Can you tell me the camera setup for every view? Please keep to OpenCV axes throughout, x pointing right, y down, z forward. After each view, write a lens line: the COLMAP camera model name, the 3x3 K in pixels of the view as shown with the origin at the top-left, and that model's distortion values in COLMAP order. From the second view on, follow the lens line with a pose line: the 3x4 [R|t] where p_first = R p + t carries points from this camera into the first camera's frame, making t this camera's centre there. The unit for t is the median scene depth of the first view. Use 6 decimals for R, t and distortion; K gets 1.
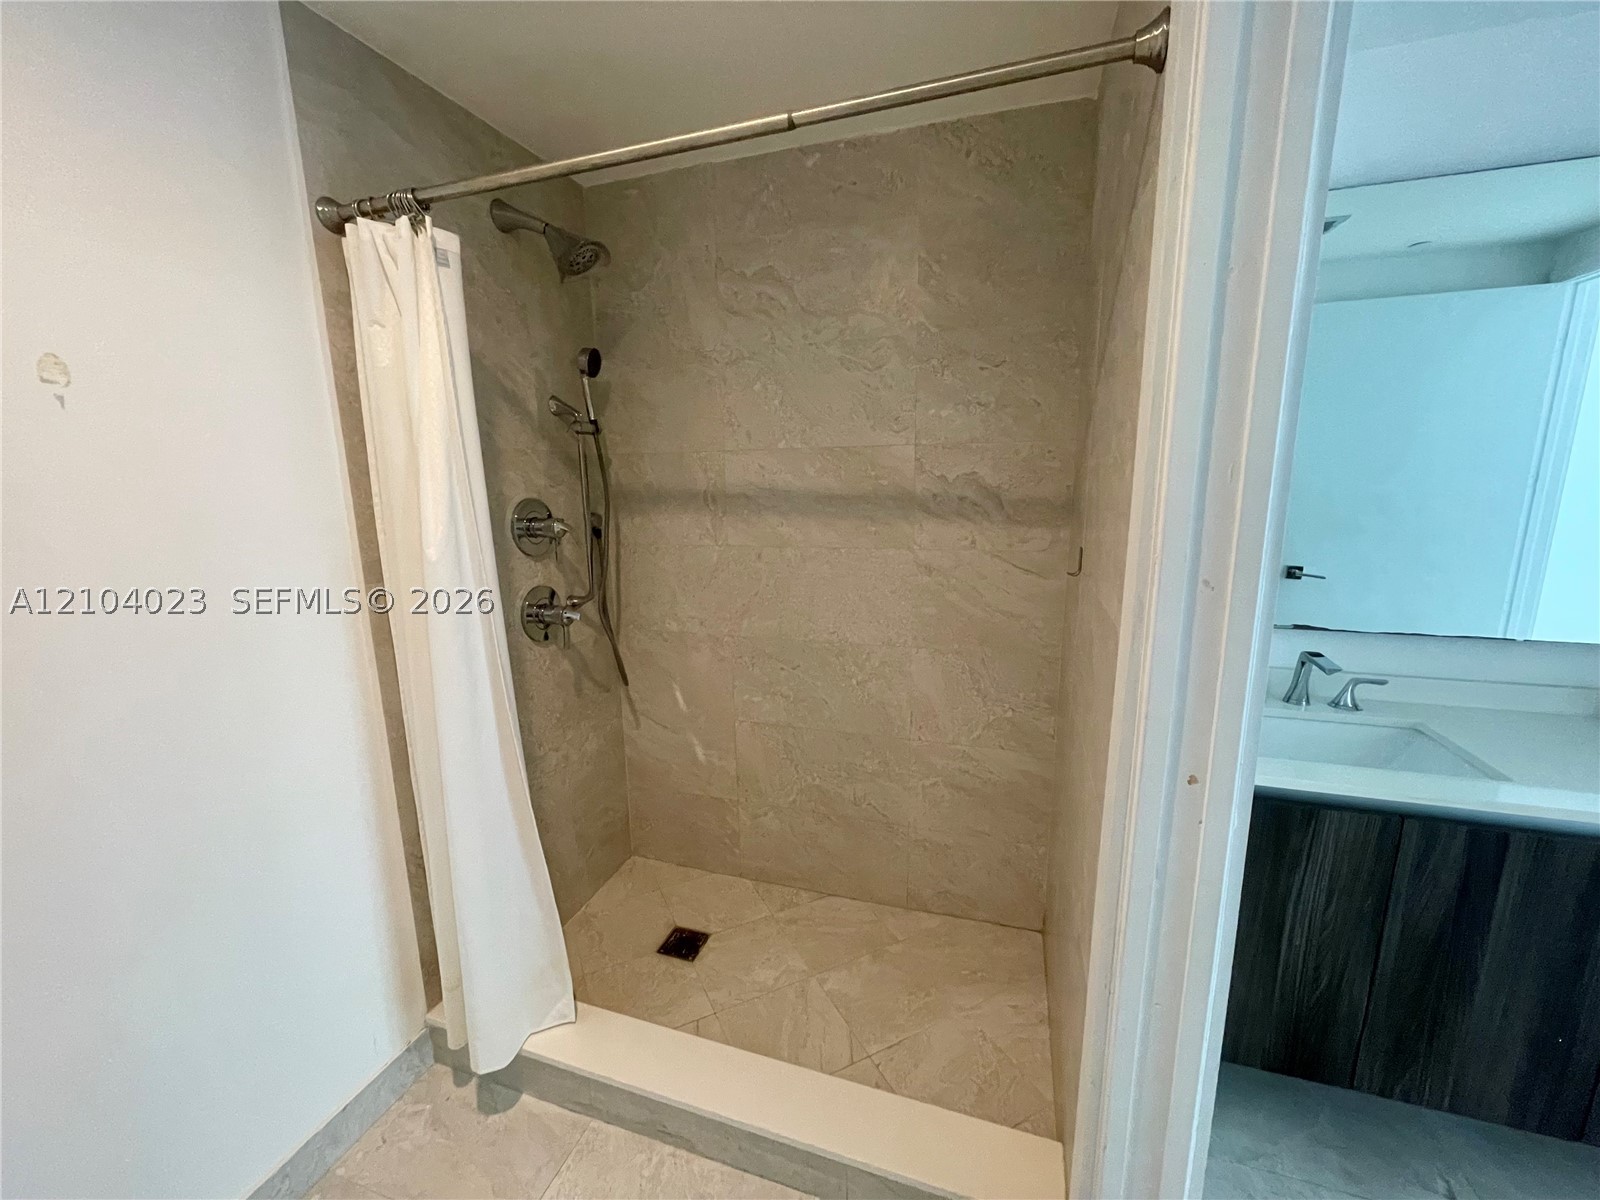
lens RADIAL K [[635.1, 0, 800.0], [0, 635.1, 600.0], [0, 0, 1]] dist [-0.001849, -0.000081]
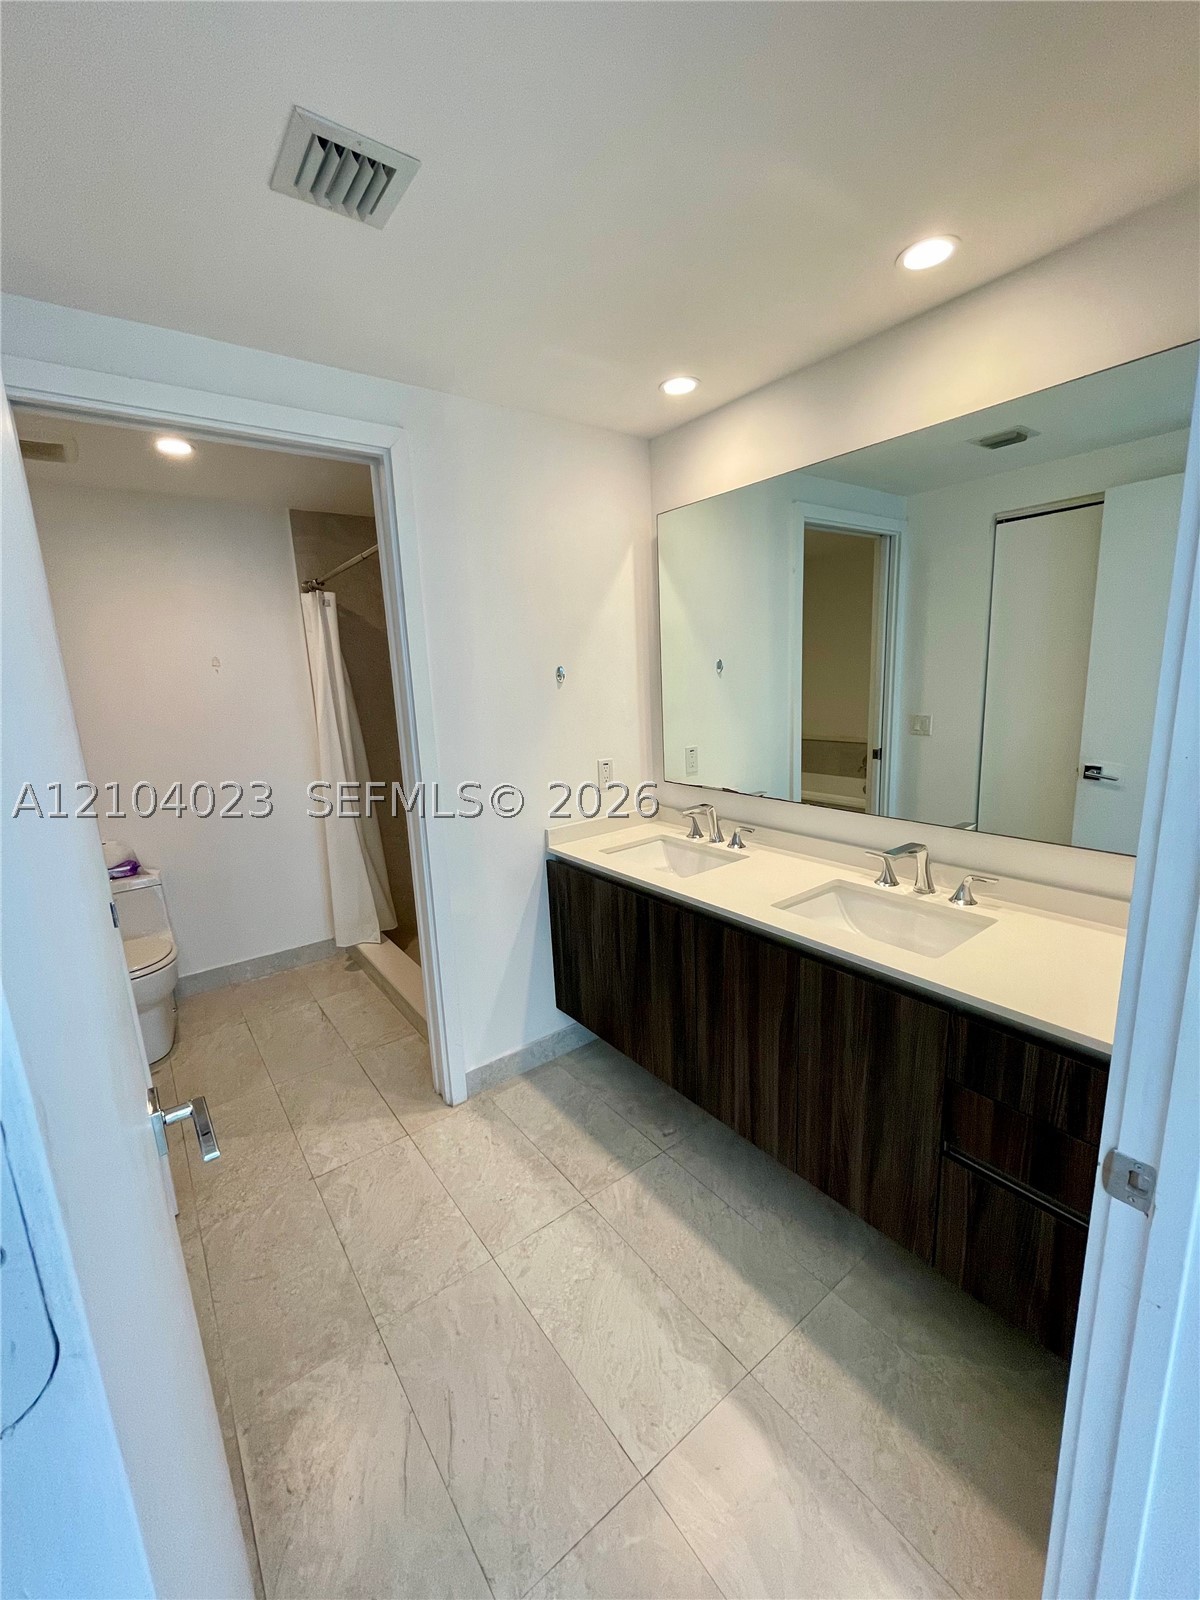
lens RADIAL K [[650.3, 0, 600.0], [0, 650.3, 800.0], [0, 0, 1]] dist [-0.002198, -0.000490]
pose [[0.825351, 0.103560, -0.555042, 1.648419], [-0.084985, 0.994622, 0.059203, 0.002210], [0.558188, -0.001693, 0.829713, -0.453397]]
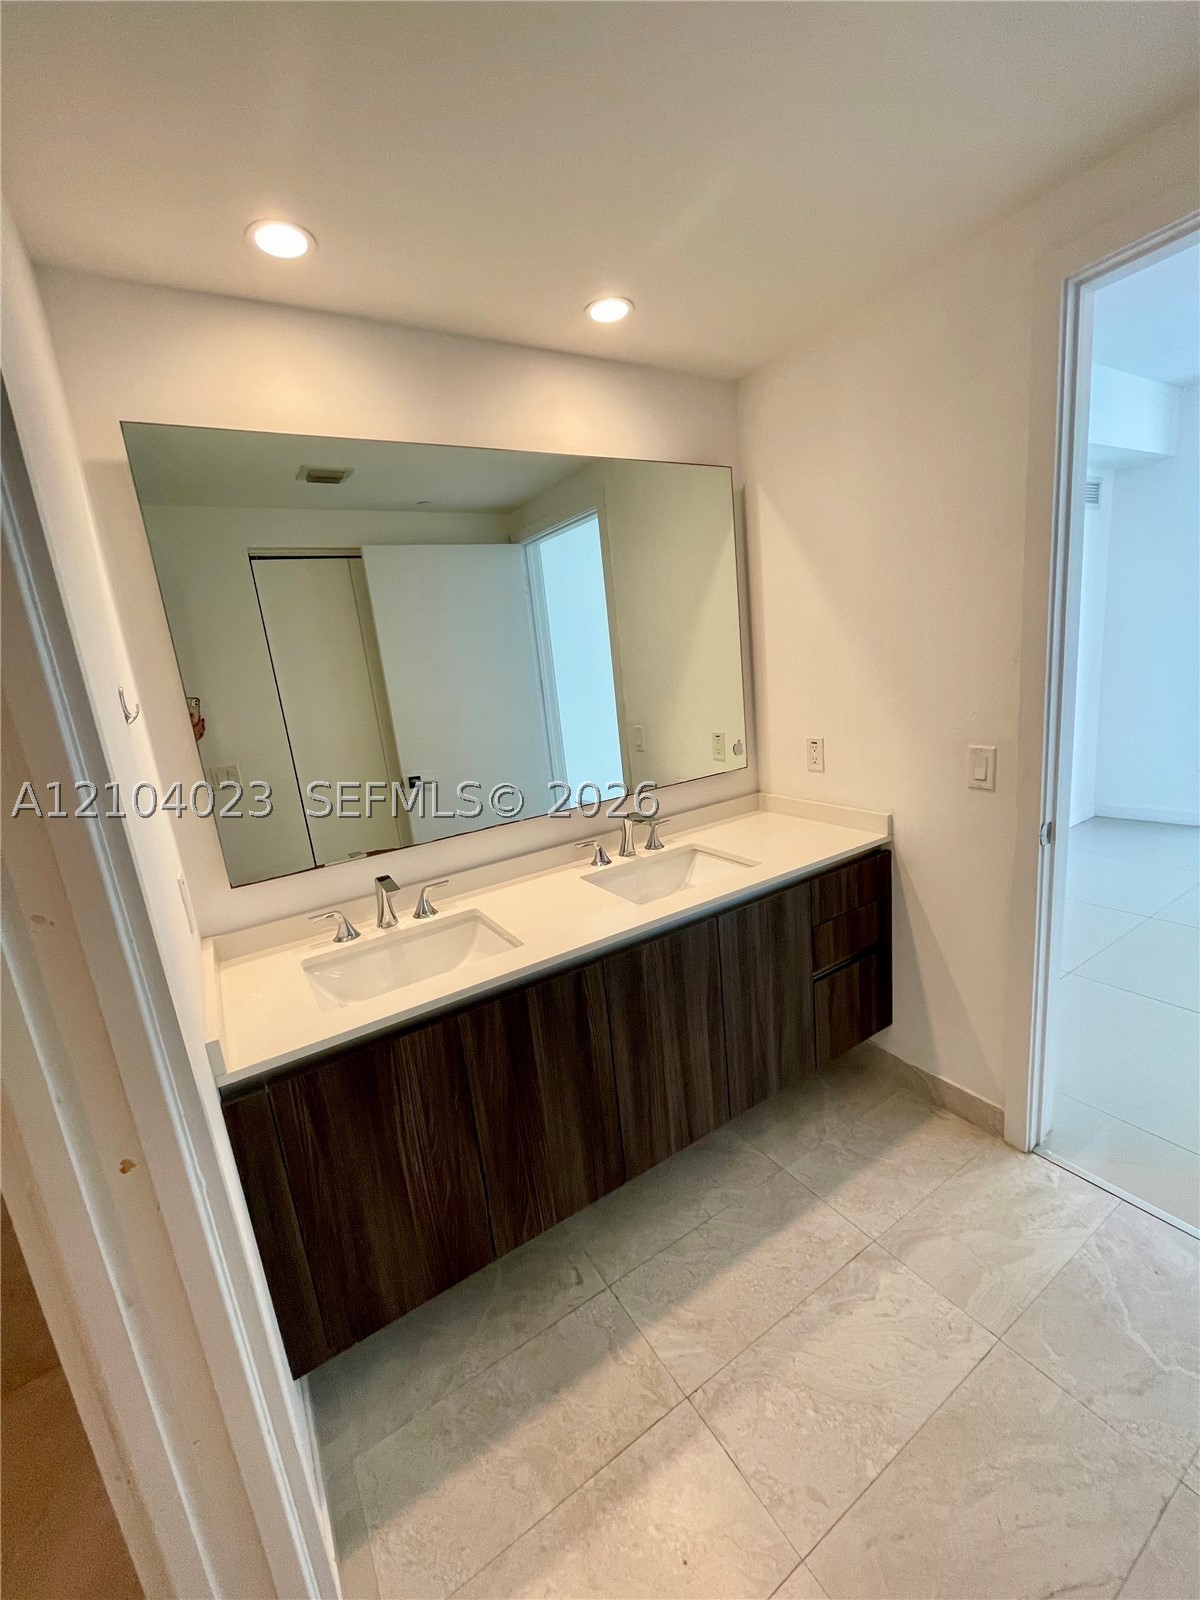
lens RADIAL K [[650.3, 0, 600.0], [0, 650.3, 800.0], [0, 0, 1]] dist [-0.002198, -0.000490]
pose [[0.634574, -0.198926, 0.746823, 0.294480], [0.226314, 0.971778, 0.066547, -0.035159], [-0.738985, 0.126787, 0.661685, 0.019363]]
